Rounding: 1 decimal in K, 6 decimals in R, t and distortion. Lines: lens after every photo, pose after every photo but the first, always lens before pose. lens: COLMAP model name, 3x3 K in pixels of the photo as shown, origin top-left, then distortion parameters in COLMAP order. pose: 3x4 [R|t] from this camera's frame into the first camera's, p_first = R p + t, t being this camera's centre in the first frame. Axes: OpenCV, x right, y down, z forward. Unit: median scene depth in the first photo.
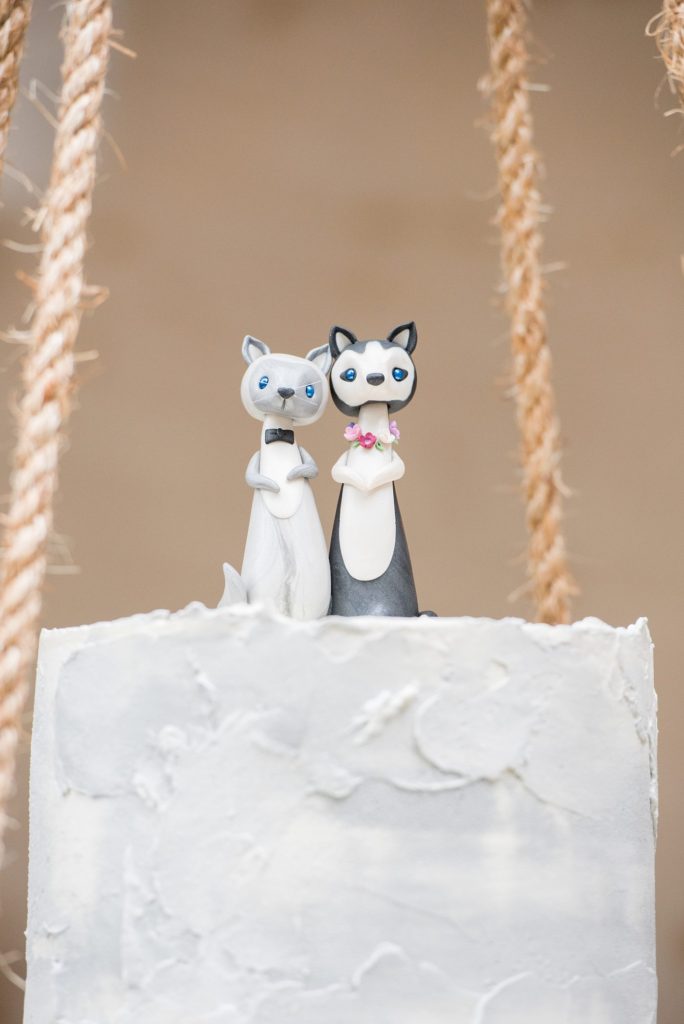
lens RADIAL K [[5745.7, 0, 342.9], [0, 5745.7, 513.6], [0, 0, 1]] dist [1.492756, 0.000000]
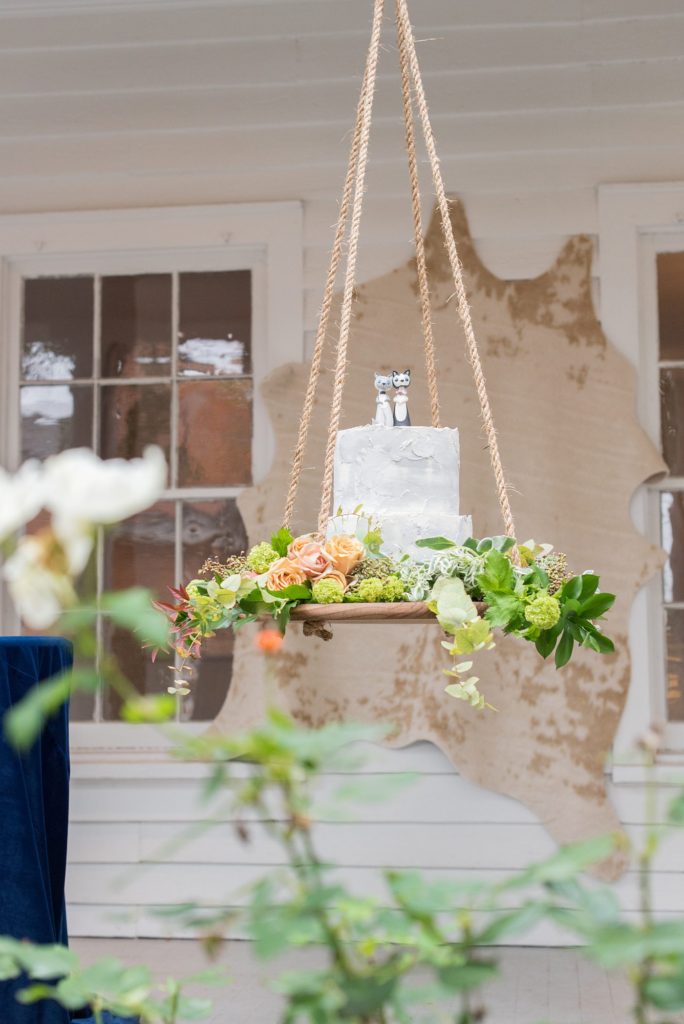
lens RADIAL K [[1518.3, 0, 341.2], [0, 1518.3, 509.5], [0, 0, 1]] dist [-0.027499, 0.000000]
pose [[0.999834, -0.008201, -0.016284, -0.027037], [0.008778, 0.999324, 0.035700, 0.041065], [0.015980, -0.035837, 0.999230, -0.314049]]
